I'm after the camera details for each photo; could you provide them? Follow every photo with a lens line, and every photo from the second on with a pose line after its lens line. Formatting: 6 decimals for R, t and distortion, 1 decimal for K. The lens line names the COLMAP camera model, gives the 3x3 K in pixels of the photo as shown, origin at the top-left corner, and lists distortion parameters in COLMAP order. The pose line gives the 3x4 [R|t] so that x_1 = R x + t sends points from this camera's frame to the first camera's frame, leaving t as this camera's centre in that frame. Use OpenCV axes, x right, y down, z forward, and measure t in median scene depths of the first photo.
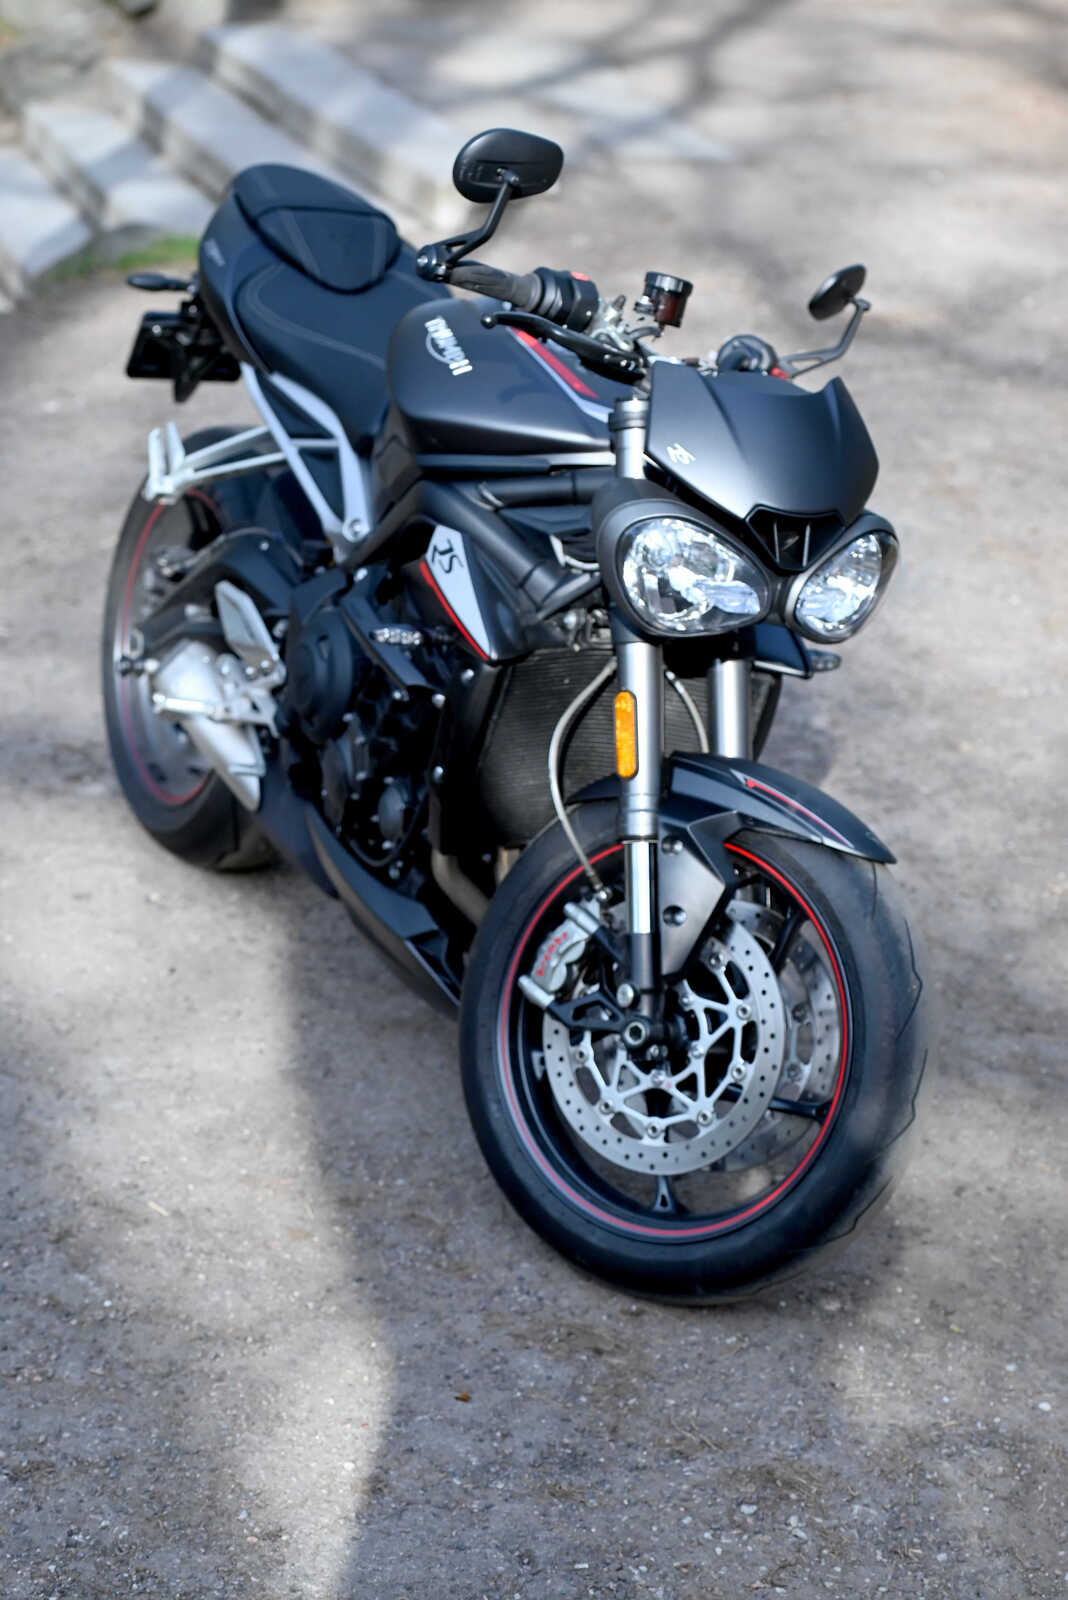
lens RADIAL K [[3783.9, 0, 530.5], [0, 3783.9, 804.8], [0, 0, 1]] dist [-0.144955, 0.000000]
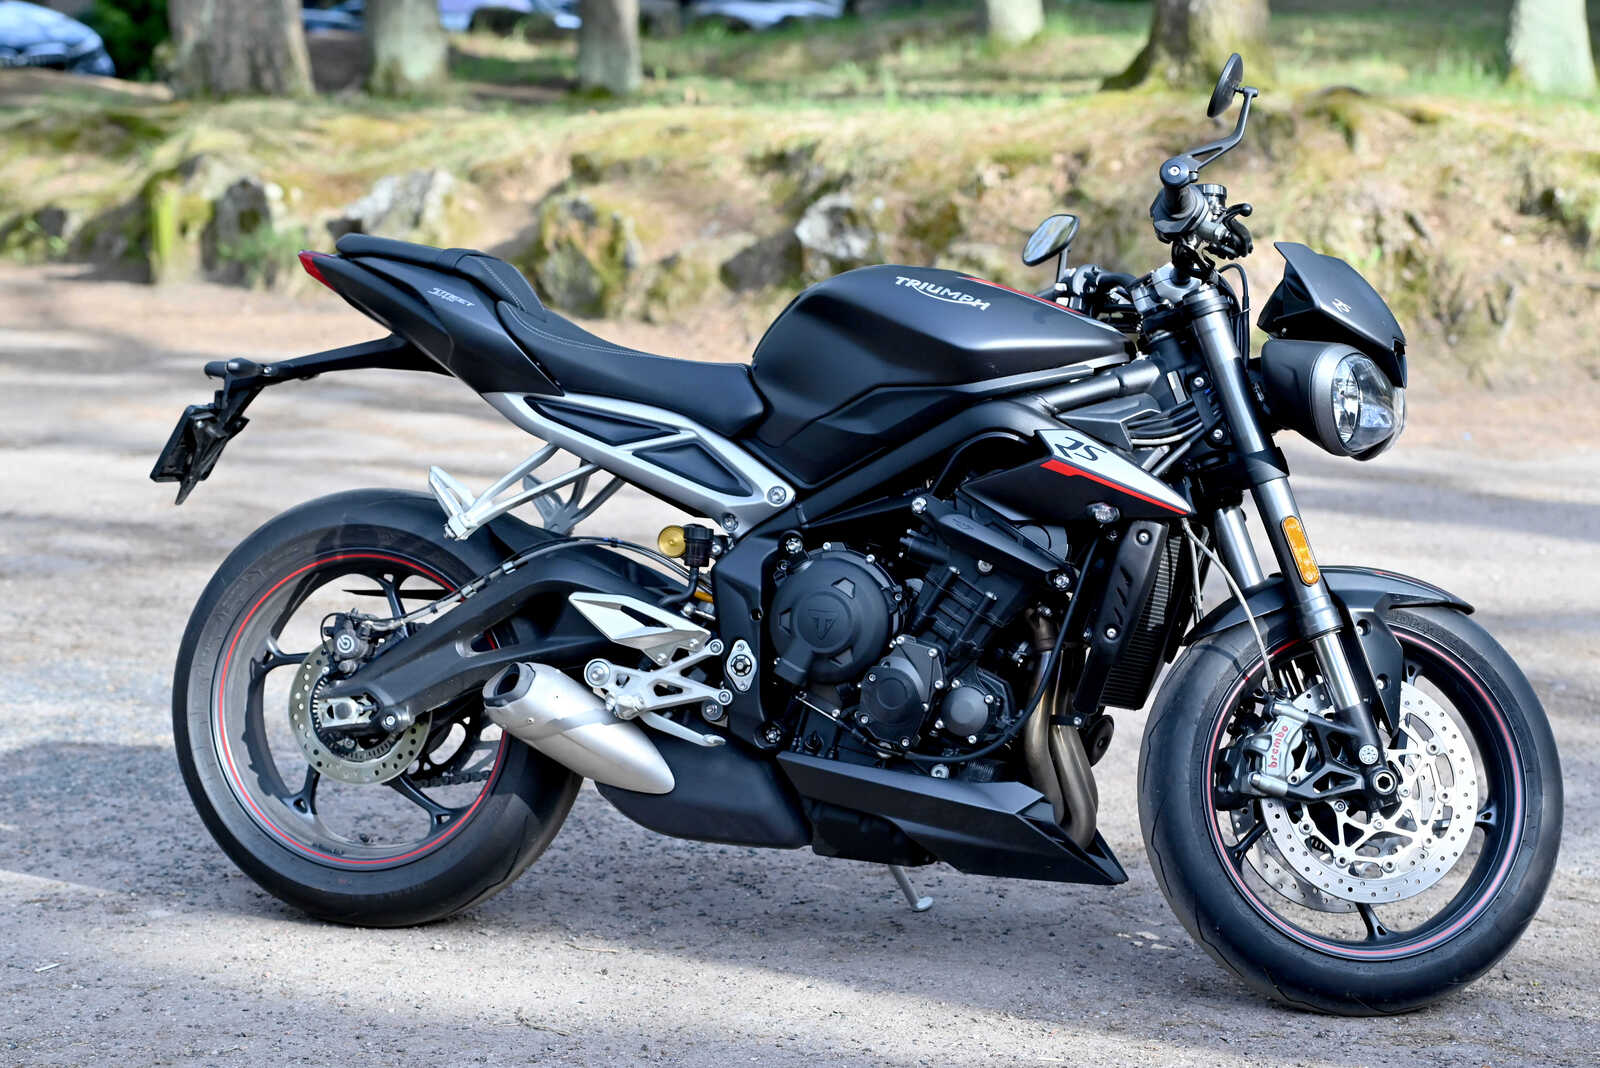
lens RADIAL K [[3783.9, 0, 800.5], [0, 3783.9, 534.8], [0, 0, 1]] dist [-0.144955, 0.000000]
pose [[0.676149, -0.134928, 0.724305, -0.934214], [0.263218, 0.962447, -0.066427, 0.014313], [-0.688142, 0.235565, 0.686273, 0.271307]]
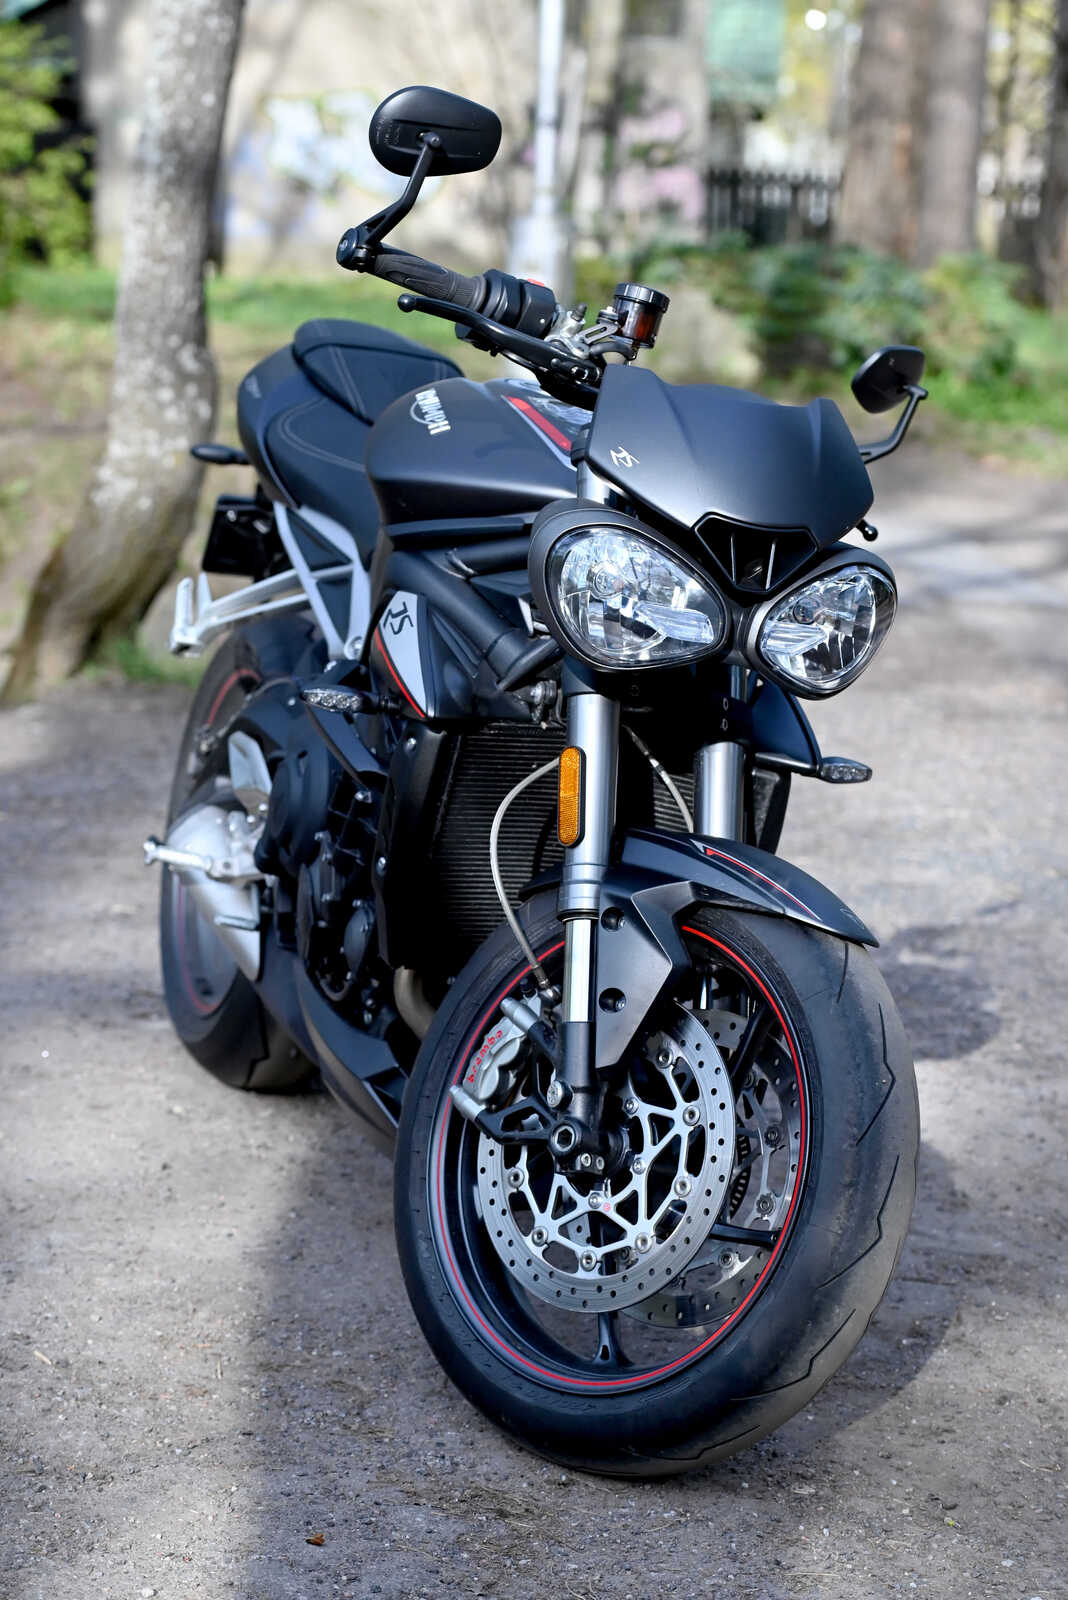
lens RADIAL K [[3756.8, 0, 535.9], [0, 3756.8, 795.1], [0, 0, 1]] dist [-0.112670, 0.000000]
pose [[0.990861, 0.016178, -0.133912, 0.128888], [-0.039170, 0.984510, -0.170899, 0.124766], [0.129073, 0.174582, 0.976146, 0.157390]]
